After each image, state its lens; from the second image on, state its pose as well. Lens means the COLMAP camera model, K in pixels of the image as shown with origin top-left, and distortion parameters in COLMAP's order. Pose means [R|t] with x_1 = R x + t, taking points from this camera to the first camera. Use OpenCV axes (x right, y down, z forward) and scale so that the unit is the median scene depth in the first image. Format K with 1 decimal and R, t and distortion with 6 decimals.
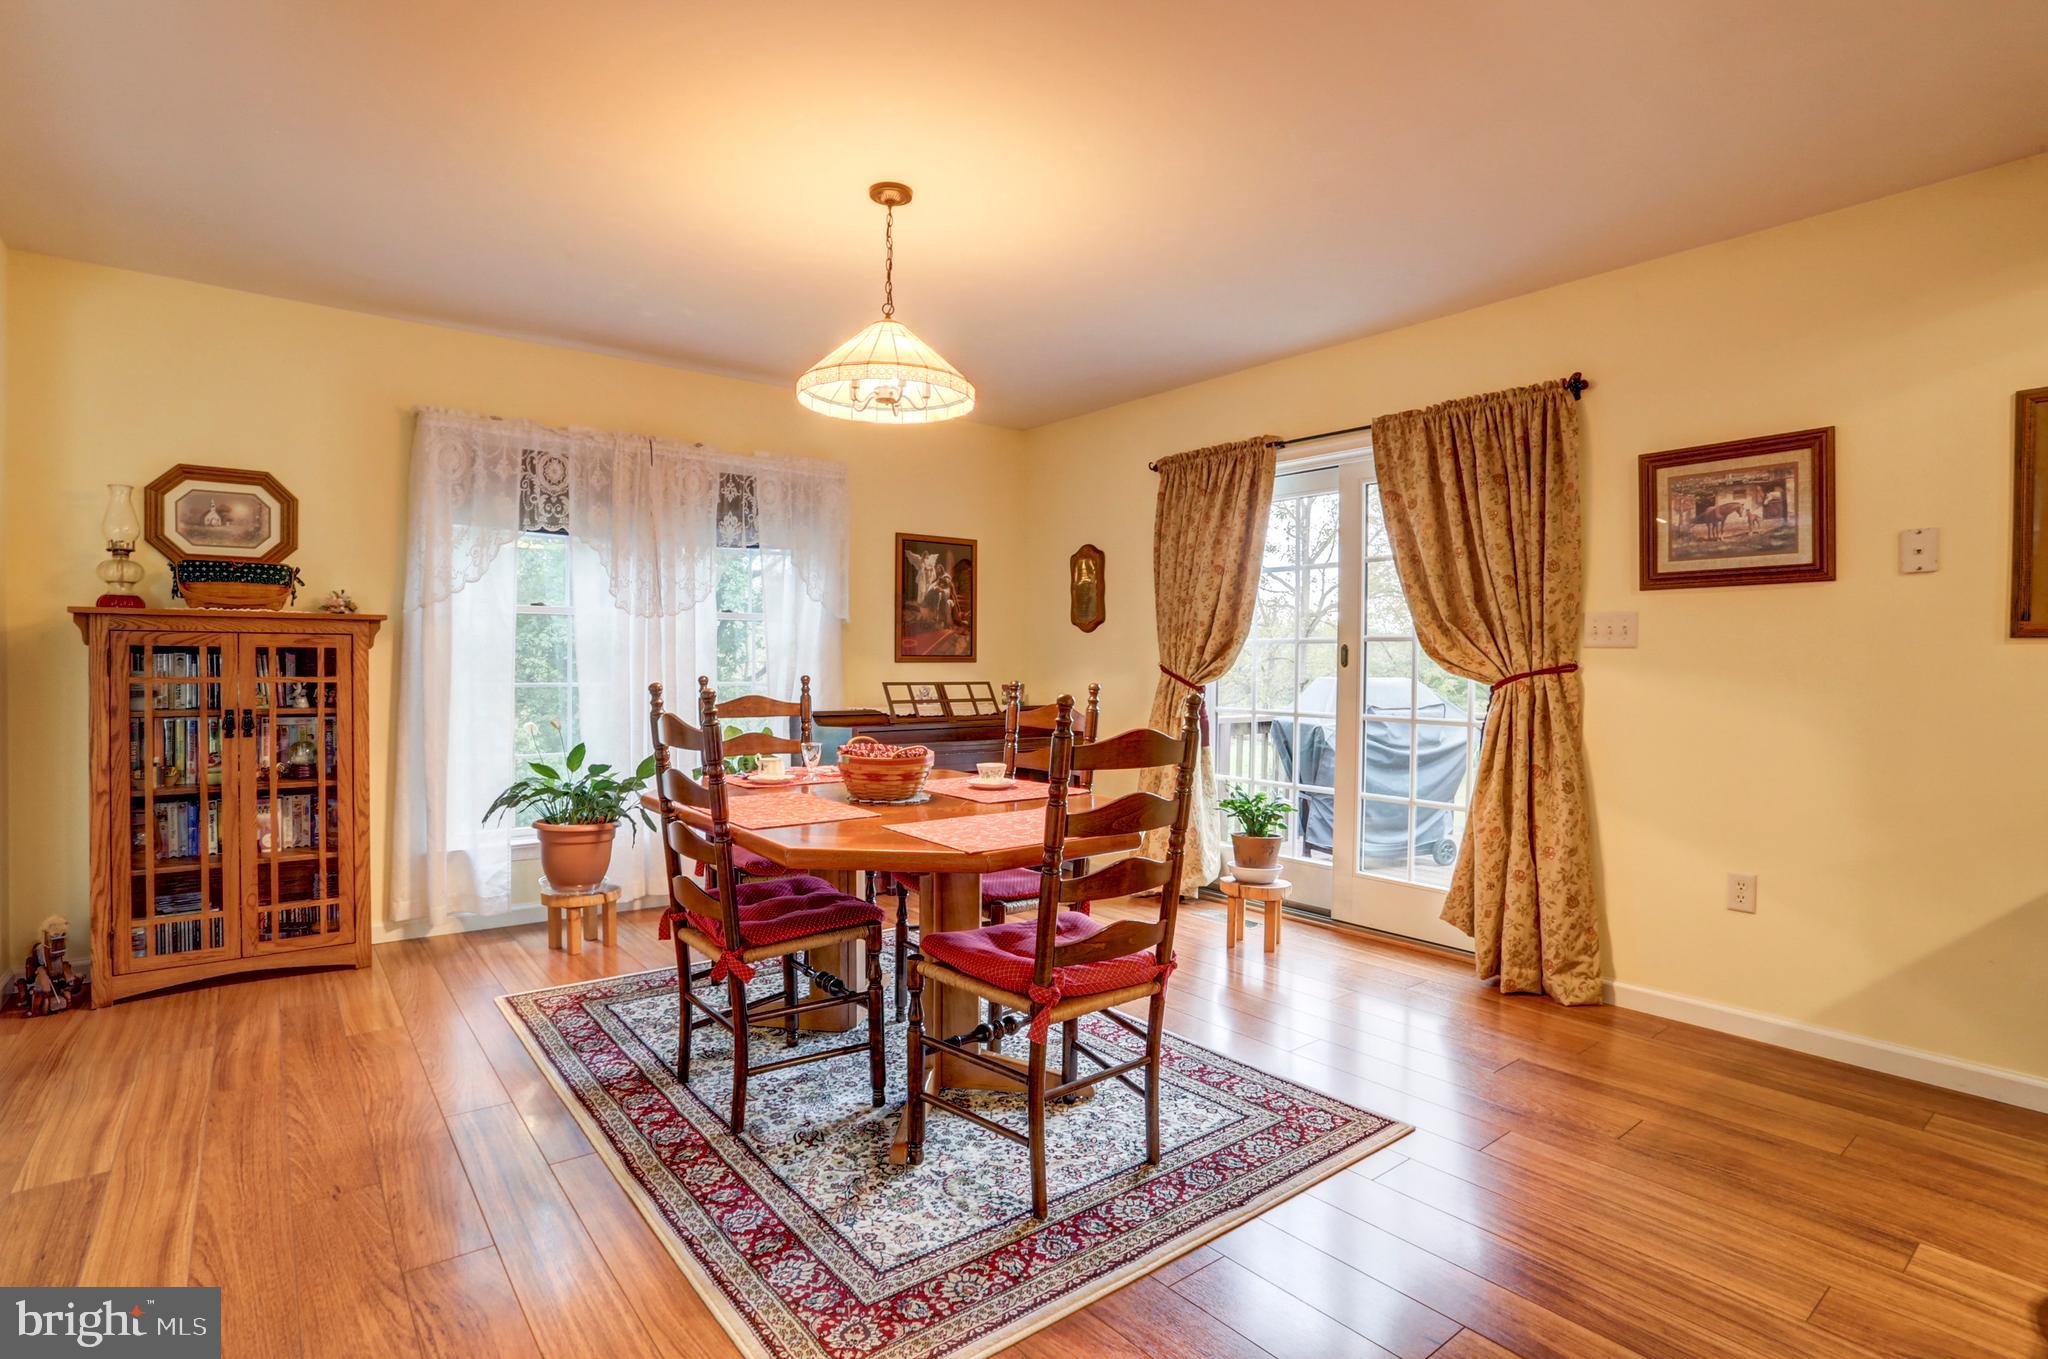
lens RADIAL K [[1000.5, 0, 1024.0], [0, 1000.5, 679.5], [0, 0, 1]] dist [-0.072617, 0.030156]
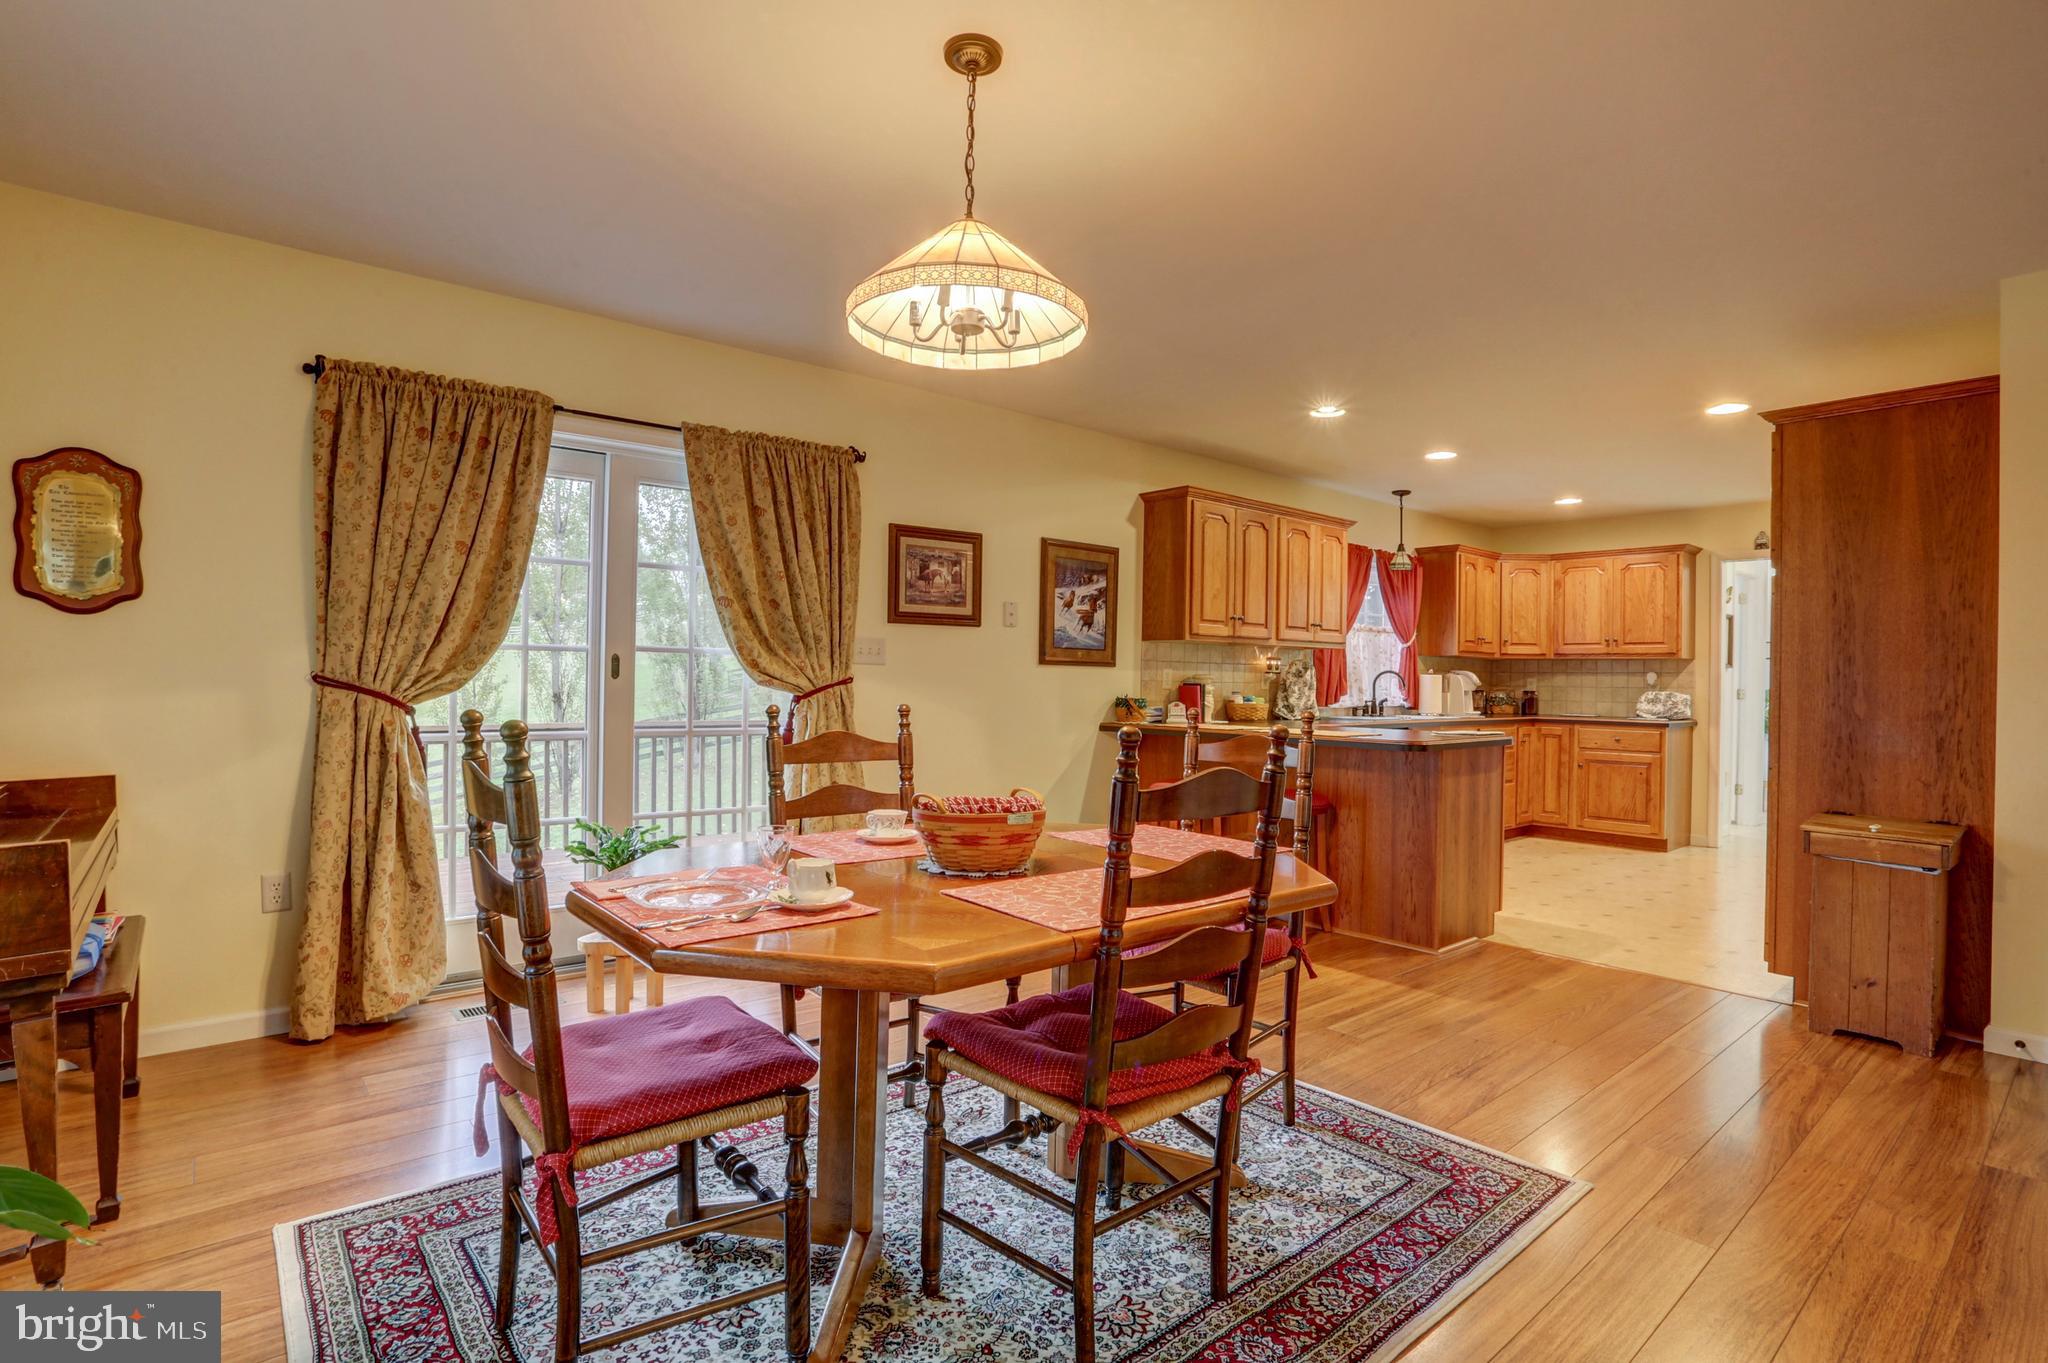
lens RADIAL K [[1000.5, 0, 1024.0], [0, 1000.5, 681.5], [0, 0, 1]] dist [-0.072617, 0.030156]
pose [[-0.030318, -0.009108, 0.999499, -0.766084], [0.005302, 0.999943, 0.009273, -0.021555], [-0.999526, 0.005580, -0.030268, 0.856089]]
